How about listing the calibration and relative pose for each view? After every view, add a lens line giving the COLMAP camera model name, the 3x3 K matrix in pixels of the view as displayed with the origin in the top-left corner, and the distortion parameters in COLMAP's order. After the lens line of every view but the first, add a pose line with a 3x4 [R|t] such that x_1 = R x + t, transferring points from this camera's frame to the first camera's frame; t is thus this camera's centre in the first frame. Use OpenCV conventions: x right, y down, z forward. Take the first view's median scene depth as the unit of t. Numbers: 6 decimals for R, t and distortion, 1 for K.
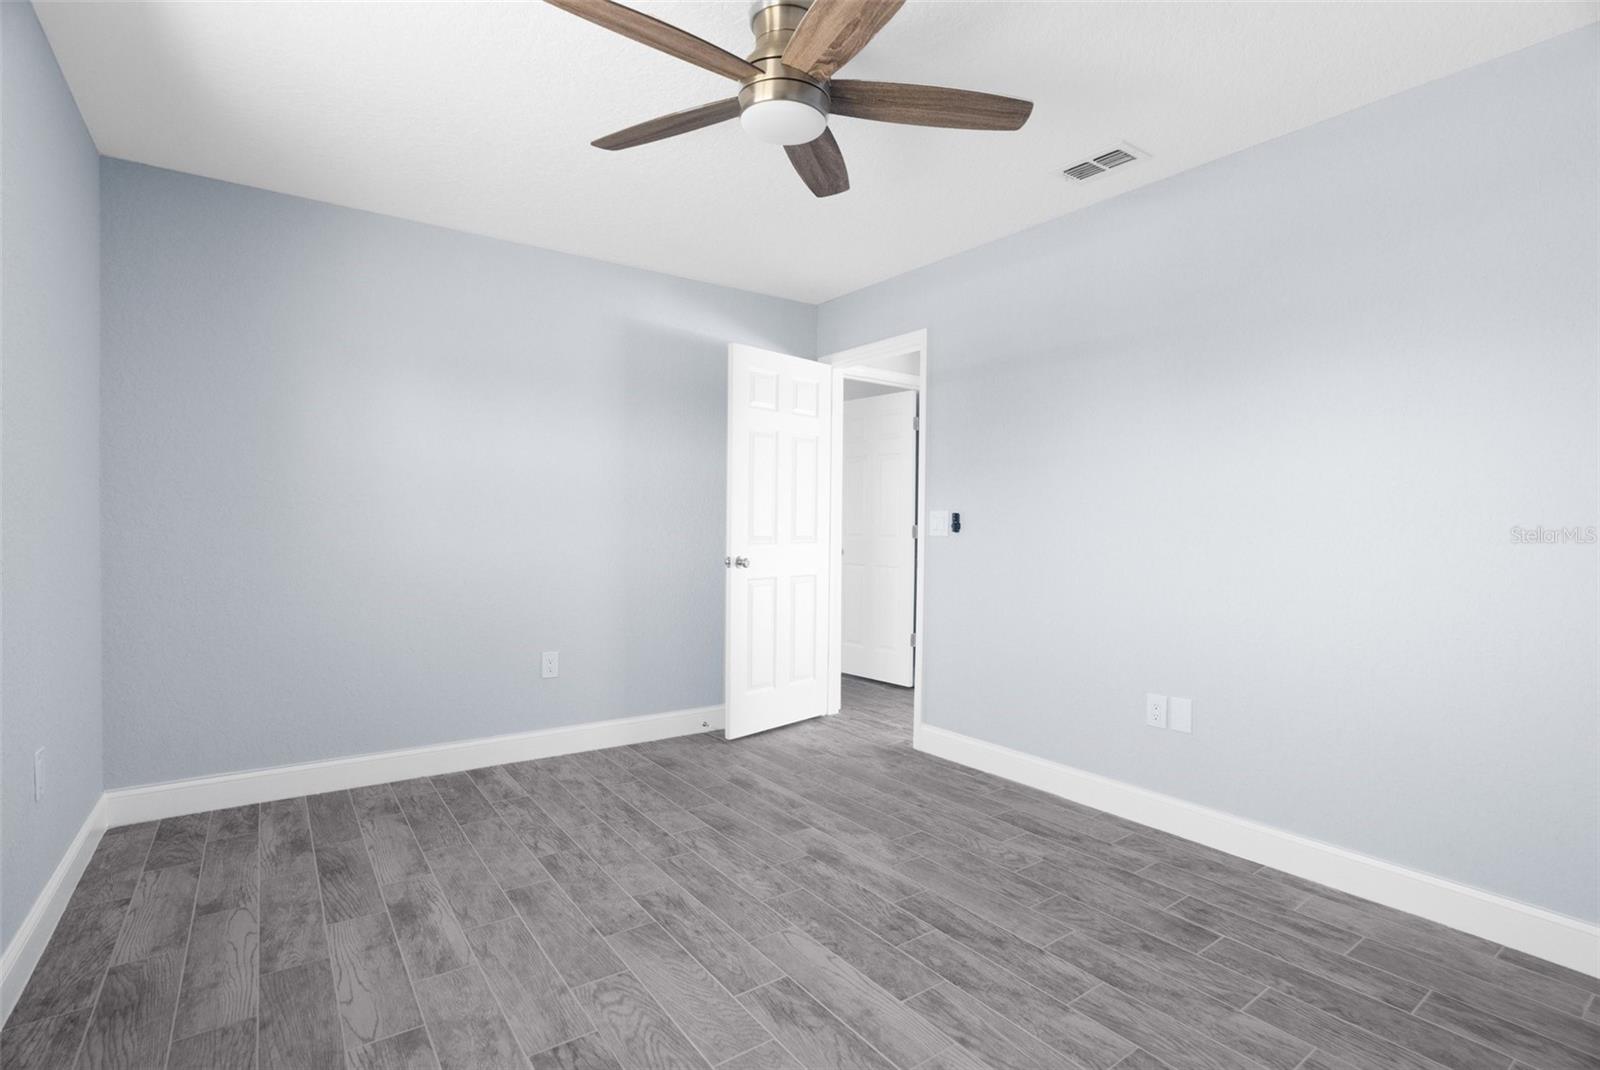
lens RADIAL K [[765.7, 0, 800.0], [0, 765.7, 535.0], [0, 0, 1]] dist [0.001467, 0.000336]
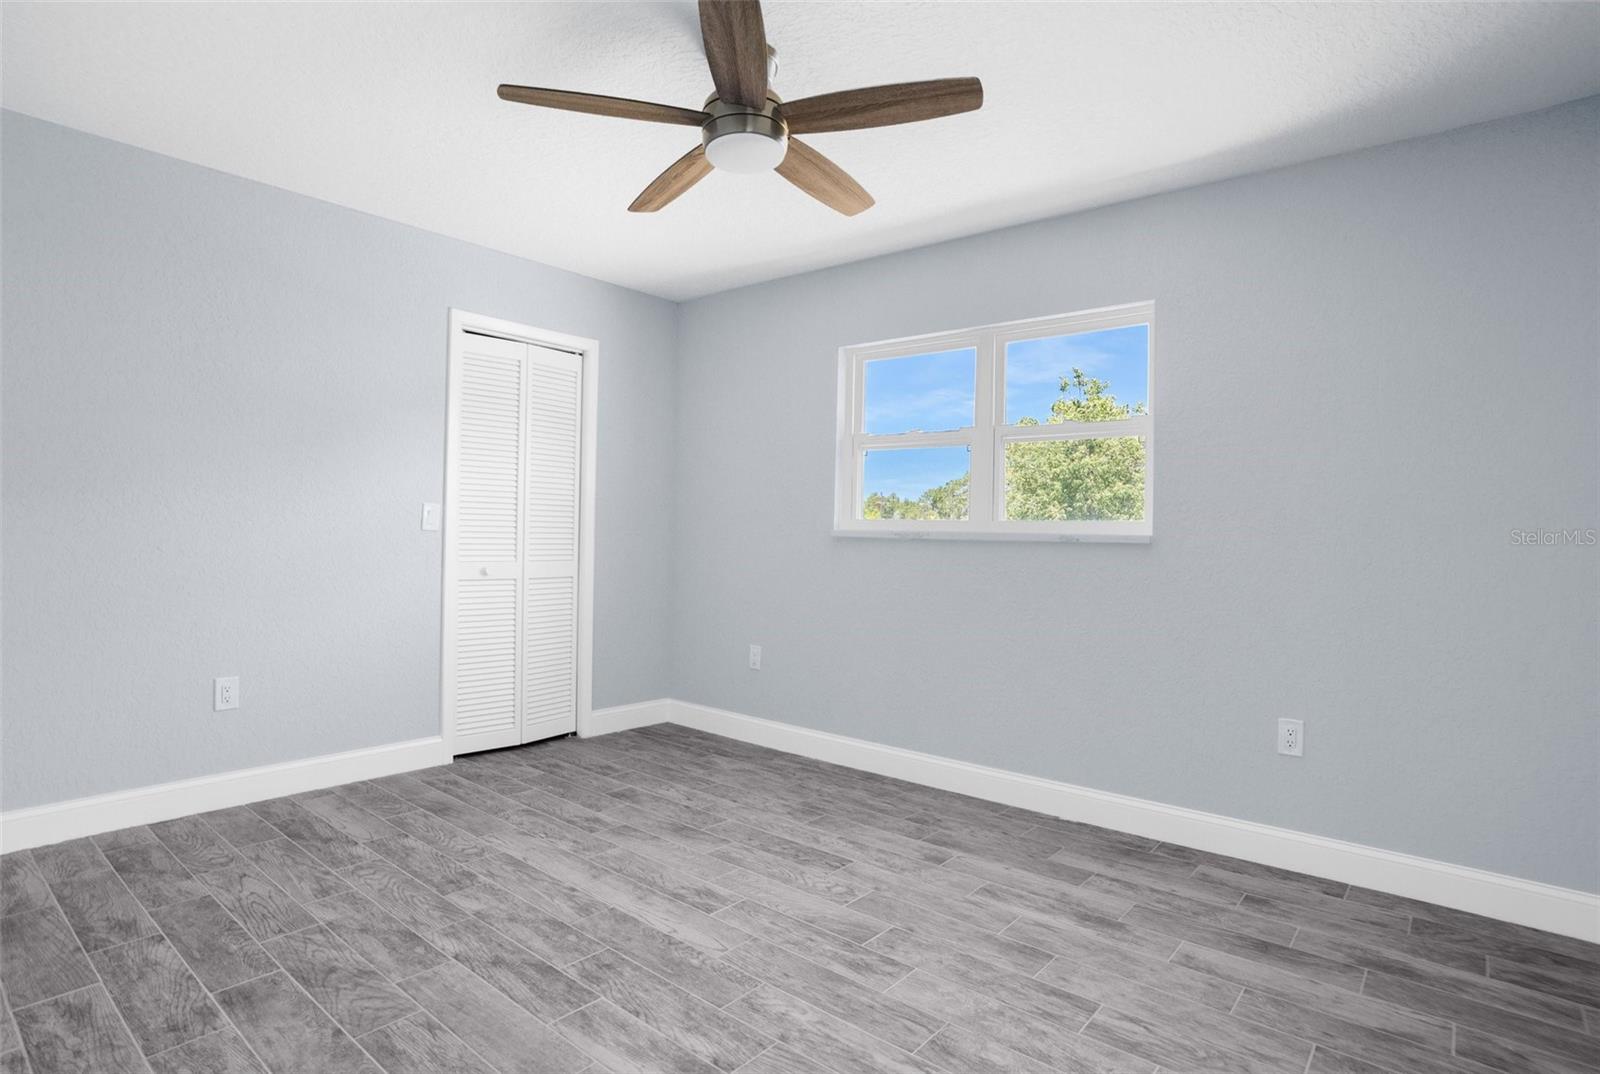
lens RADIAL K [[835.7, 0, 800.0], [0, 835.7, 537.0], [0, 0, 1]] dist [-0.016557, 0.002067]
pose [[-0.969098, -0.032544, -0.244520, 0.160287], [-0.037825, 0.999141, 0.016933, -0.020597], [0.243759, 0.025659, -0.969496, 2.018705]]
